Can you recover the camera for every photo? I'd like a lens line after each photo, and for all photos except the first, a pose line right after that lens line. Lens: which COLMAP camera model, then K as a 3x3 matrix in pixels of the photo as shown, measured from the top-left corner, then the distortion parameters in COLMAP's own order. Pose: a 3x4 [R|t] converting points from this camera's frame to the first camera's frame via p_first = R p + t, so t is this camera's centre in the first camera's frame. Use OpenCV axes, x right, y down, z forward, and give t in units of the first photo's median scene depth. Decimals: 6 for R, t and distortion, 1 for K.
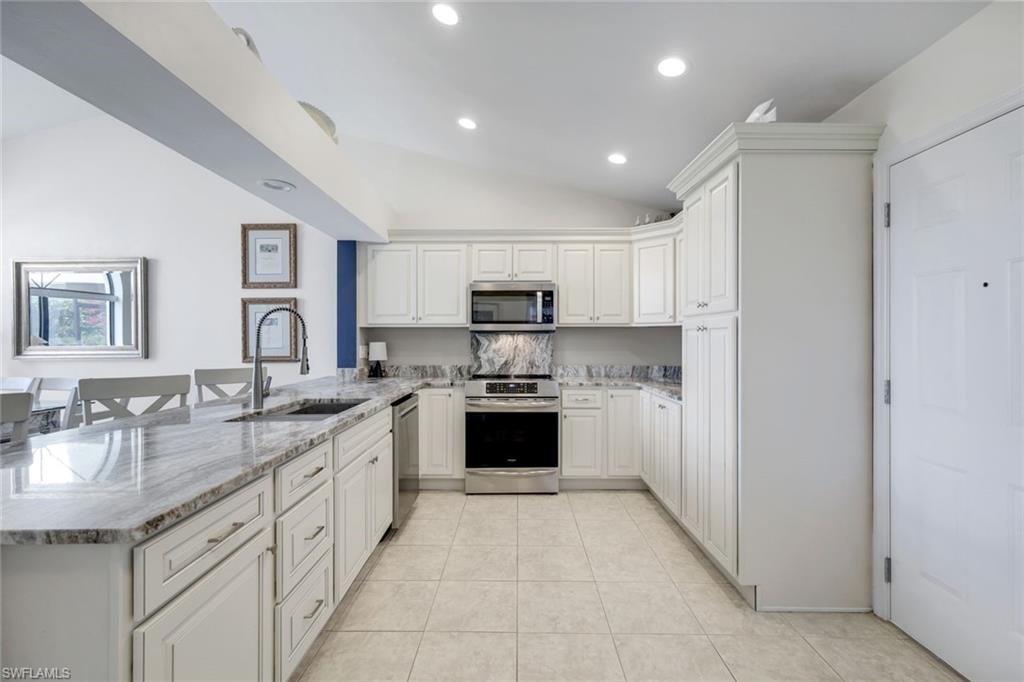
lens RADIAL K [[448.3, 0, 511.5], [0, 448.3, 334.7], [0, 0, 1]] dist [0.005497, -0.000995]
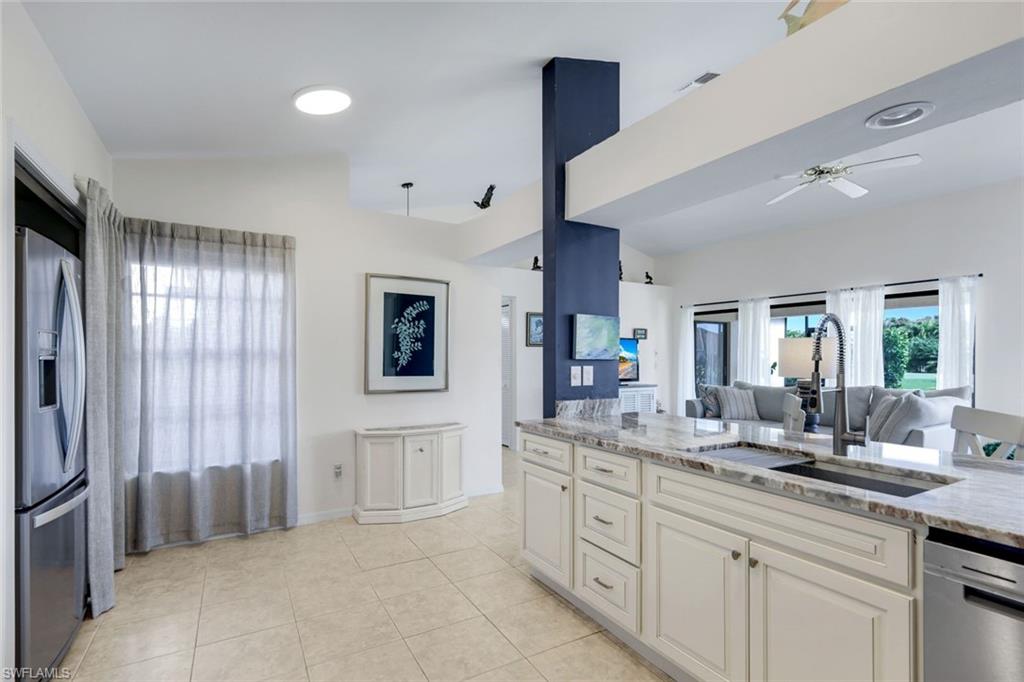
lens RADIAL K [[475.7, 0, 521.3], [0, 475.7, 359.5], [0, 0, 1]] dist [0.012281, -0.002422]
pose [[-0.849584, 0.000104, -0.527454, 0.167990], [0.000433, 1.000000, -0.000500, 0.005661], [0.527453, -0.000653, -0.849584, 0.801866]]
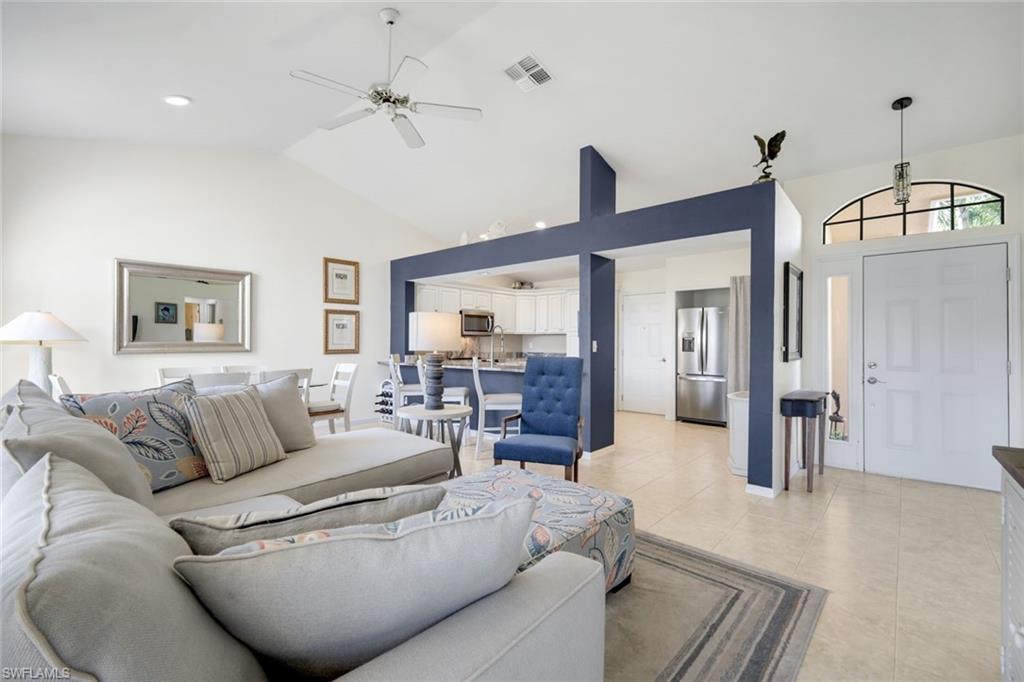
lens RADIAL K [[448.3, 0, 513.1], [0, 448.3, 335.9], [0, 0, 1]] dist [0.005497, -0.000995]
pose [[0.651313, 0.014234, 0.758676, -1.405423], [-0.008950, 0.999899, -0.011077, 0.015485], [-0.758757, 0.000424, 0.651374, -0.422285]]
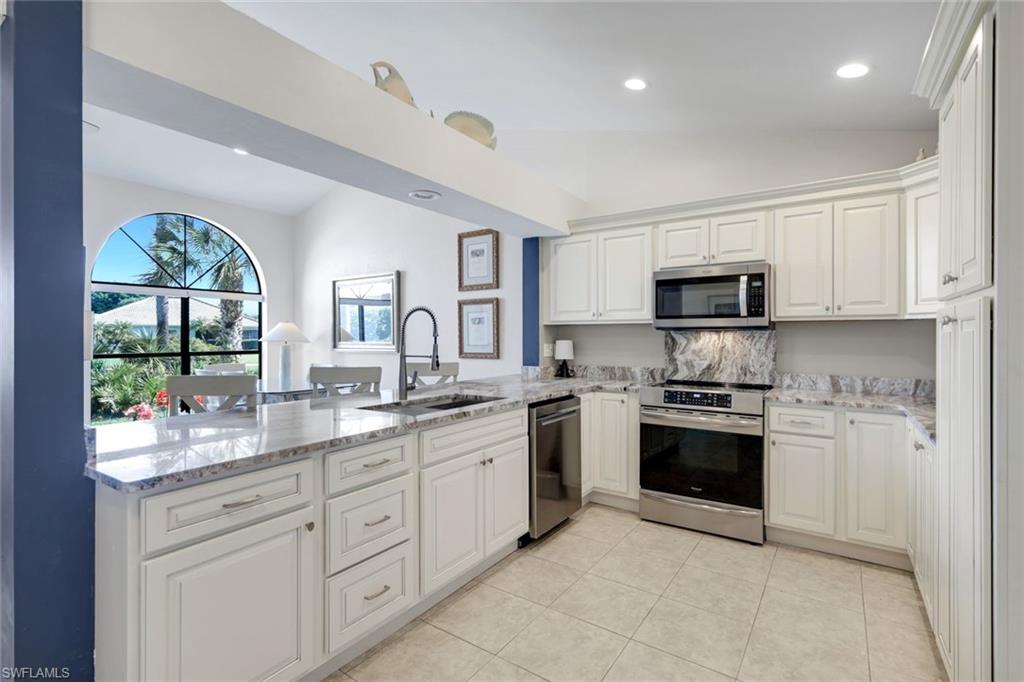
lens RADIAL K [[475.7, 0, 512.0], [0, 475.7, 333.4], [0, 0, 1]] dist [0.012281, -0.002422]
pose [[0.830091, -0.002022, -0.557625, 0.183889], [0.003427, 0.999993, 0.001475, 0.000009], [0.557618, -0.003136, 0.830092, 0.101036]]
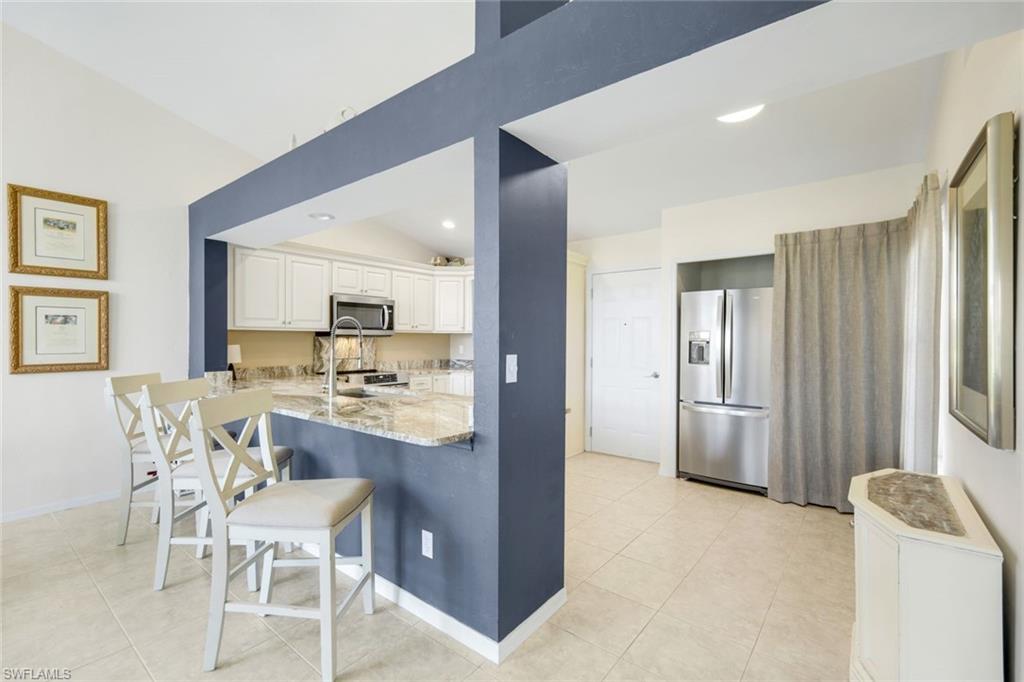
lens RADIAL K [[448.3, 0, 511.3], [0, 448.3, 339.8], [0, 0, 1]] dist [0.005497, -0.000995]
pose [[0.613646, 0.002468, 0.789578, -0.737502], [-0.009706, 0.999943, 0.004417, -0.005051], [-0.789522, -0.010375, 0.613635, -0.103425]]
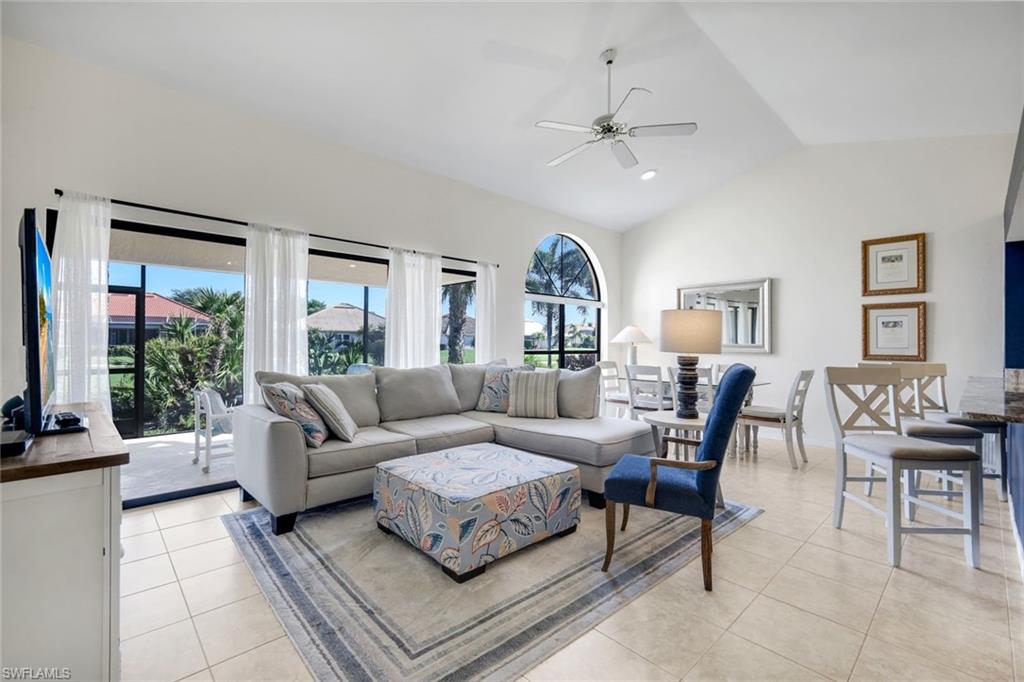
lens RADIAL K [[448.3, 0, 510.8], [0, 448.3, 338.1], [0, 0, 1]] dist [0.005497, -0.000995]
pose [[0.697002, 0.002755, -0.717064, -0.433753], [-0.005846, 0.999981, -0.001840, 0.014450], [0.717046, 0.005475, 0.697005, -0.508828]]
